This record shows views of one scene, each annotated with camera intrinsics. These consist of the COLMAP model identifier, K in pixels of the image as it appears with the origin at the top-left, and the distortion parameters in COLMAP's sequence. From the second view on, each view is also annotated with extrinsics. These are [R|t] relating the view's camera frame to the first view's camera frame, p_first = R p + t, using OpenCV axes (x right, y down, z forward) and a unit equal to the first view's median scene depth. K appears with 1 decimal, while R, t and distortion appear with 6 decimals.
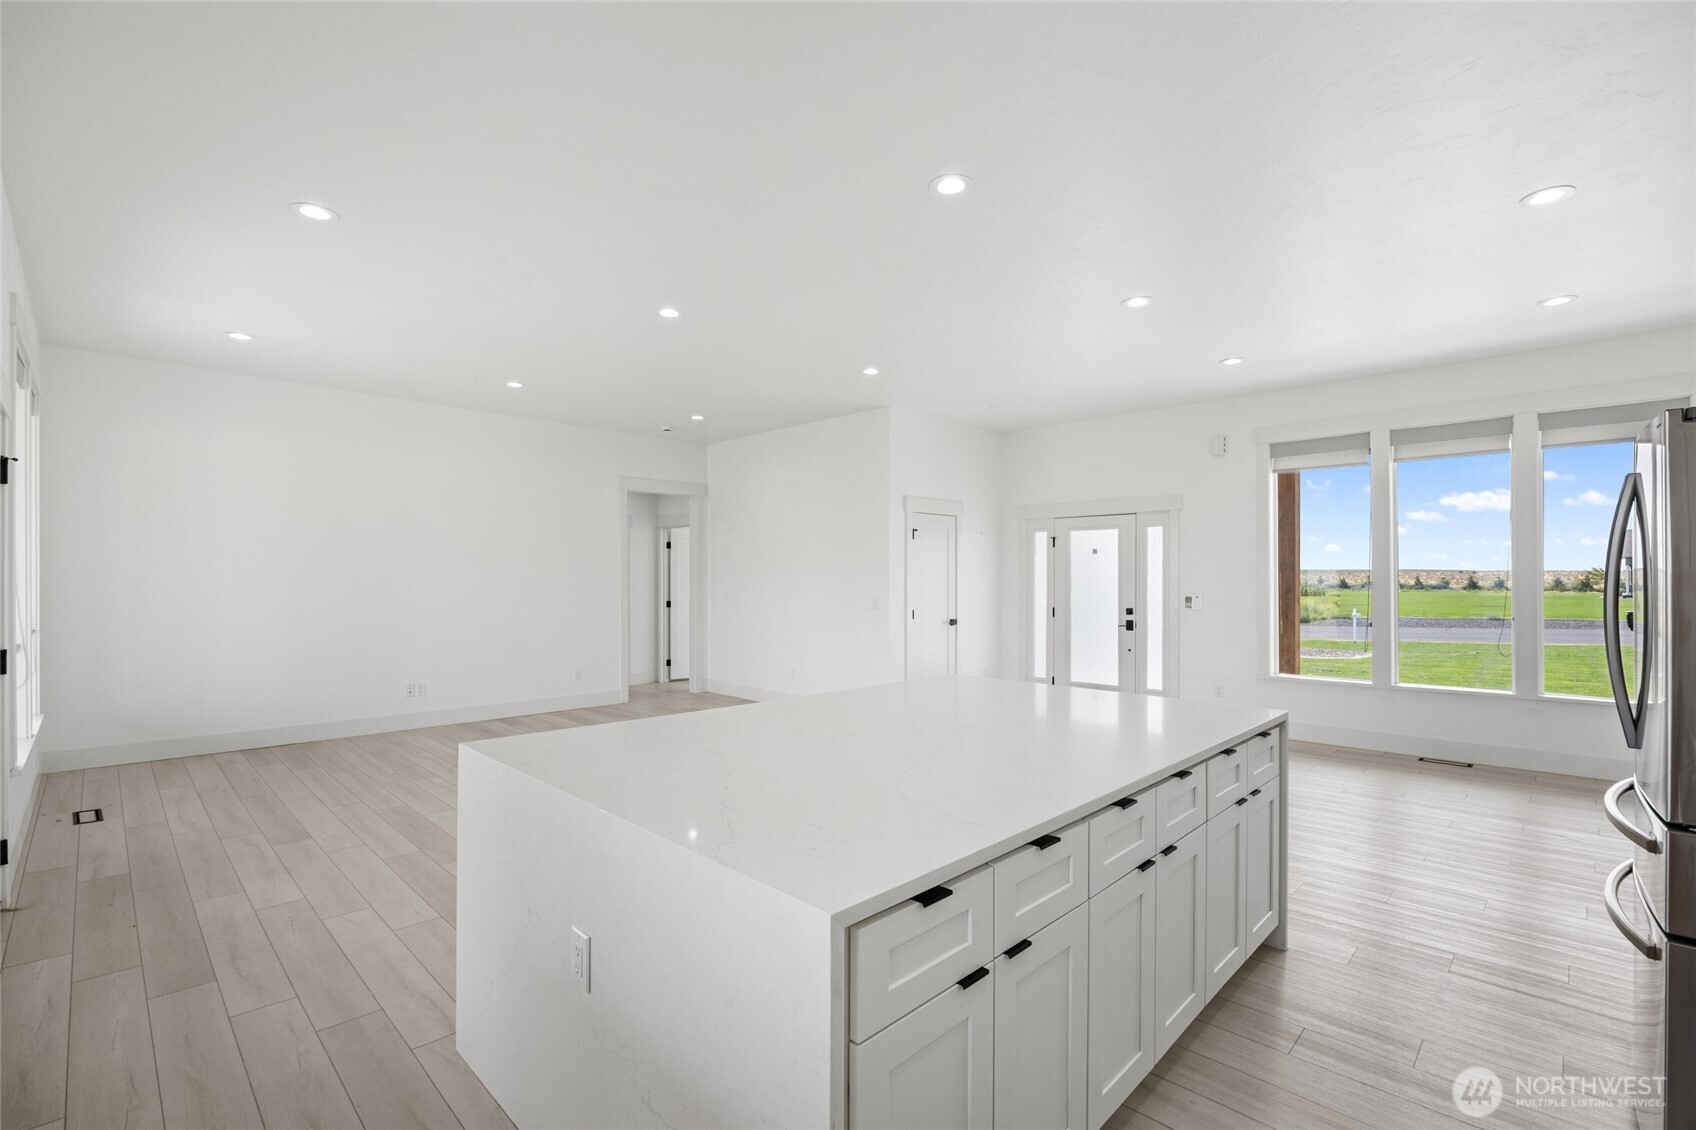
lens RADIAL K [[755.8, 0, 850.3], [0, 755.8, 575.9], [0, 0, 1]] dist [-0.009194, -0.000471]
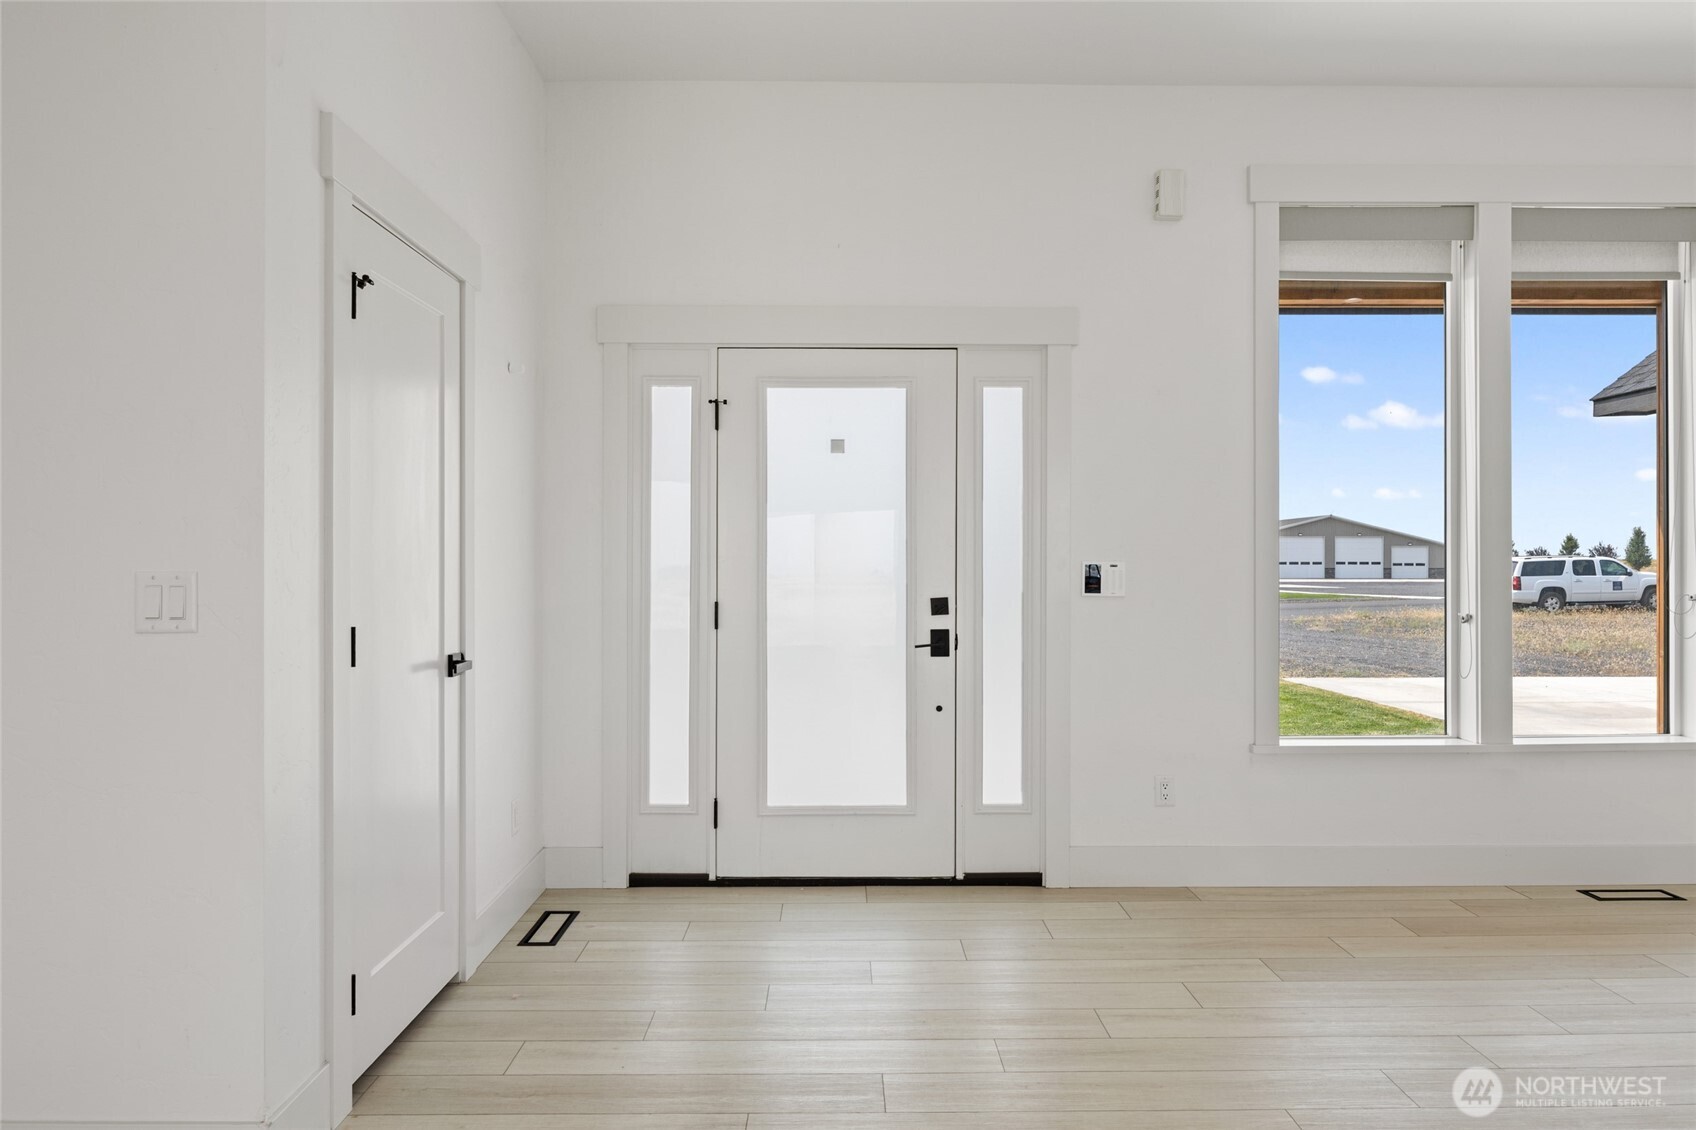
lens RADIAL K [[1053.3, 0, 848.0], [0, 1053.3, 565.0], [0, 0, 1]] dist [0.004488, 0.001066]
pose [[0.699857, -0.007782, 0.714240, -0.042166], [-0.001749, 0.999919, 0.012608, 0.020948], [-0.714281, -0.010073, 0.699787, 0.705870]]
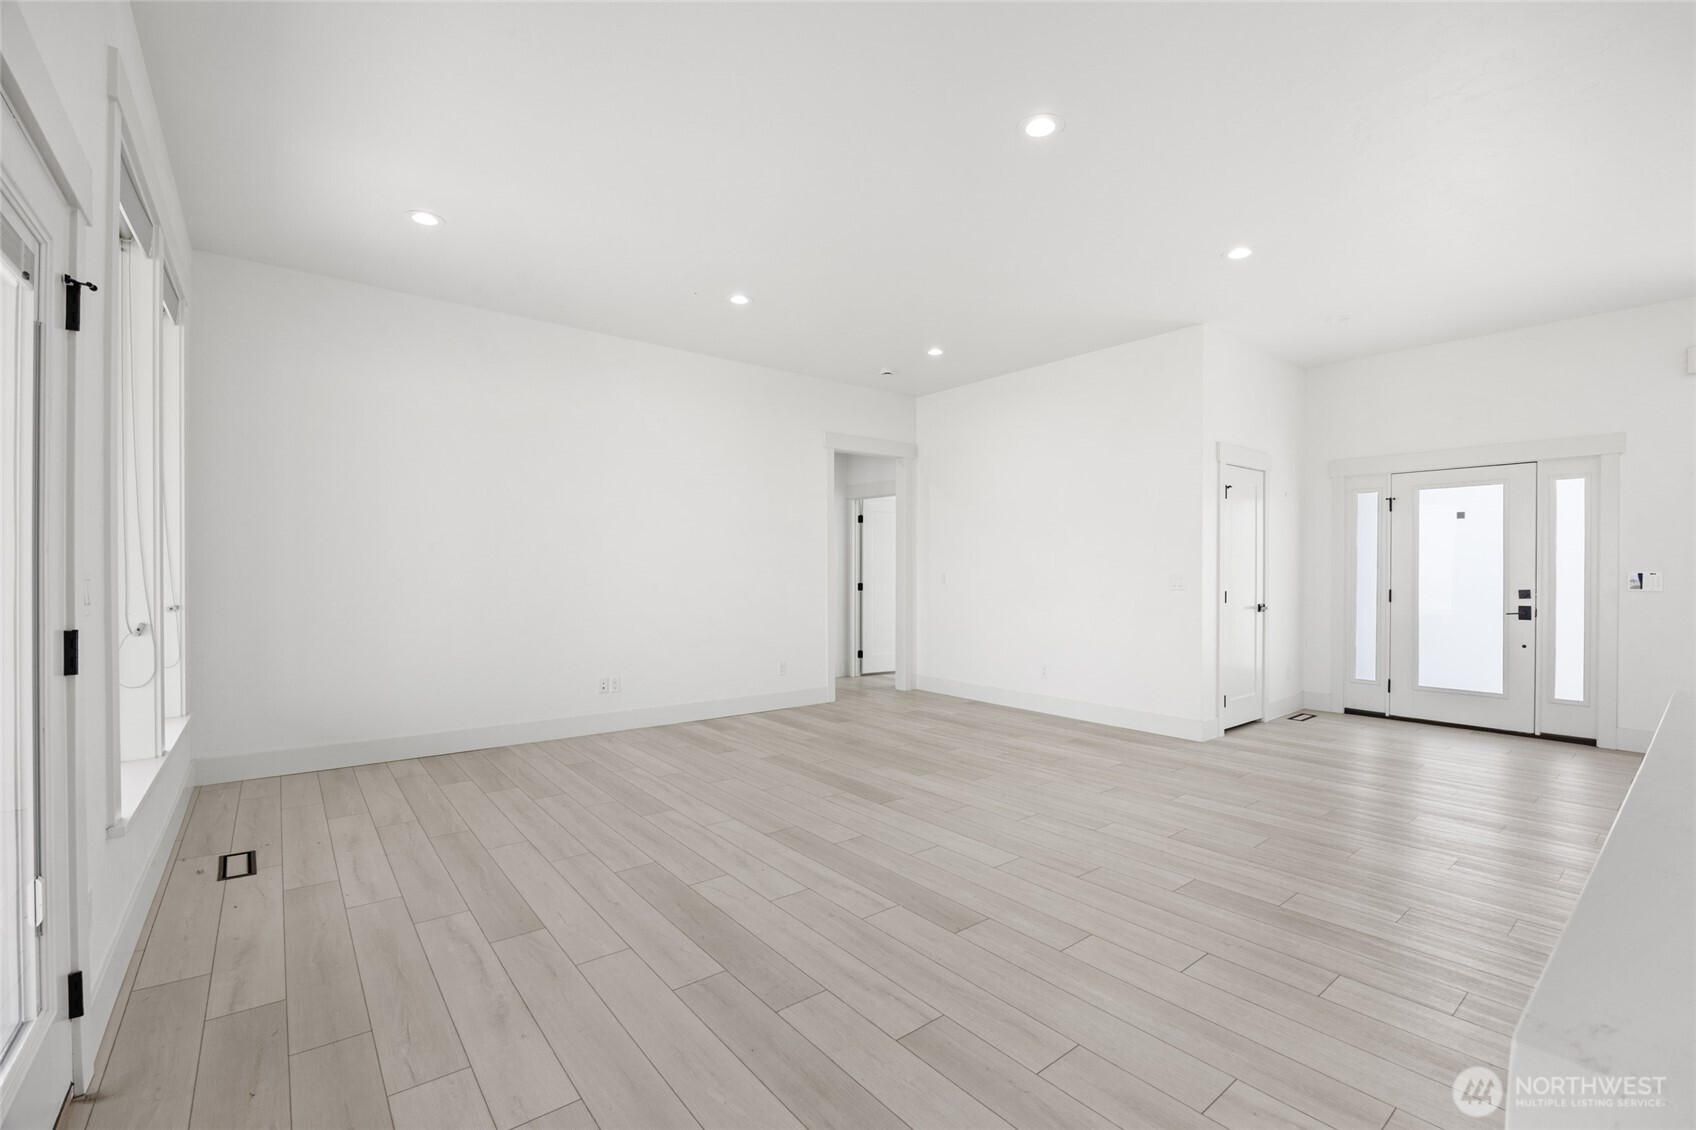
lens RADIAL K [[728.3, 0, 853.6], [0, 728.3, 571.3], [0, 0, 1]] dist [-0.017807, 0.000611]
pose [[0.993589, 0.000745, -0.113052, -0.220138], [-0.000299, 0.999992, 0.003960, 0.023294], [0.113054, -0.003901, 0.993581, 0.238010]]
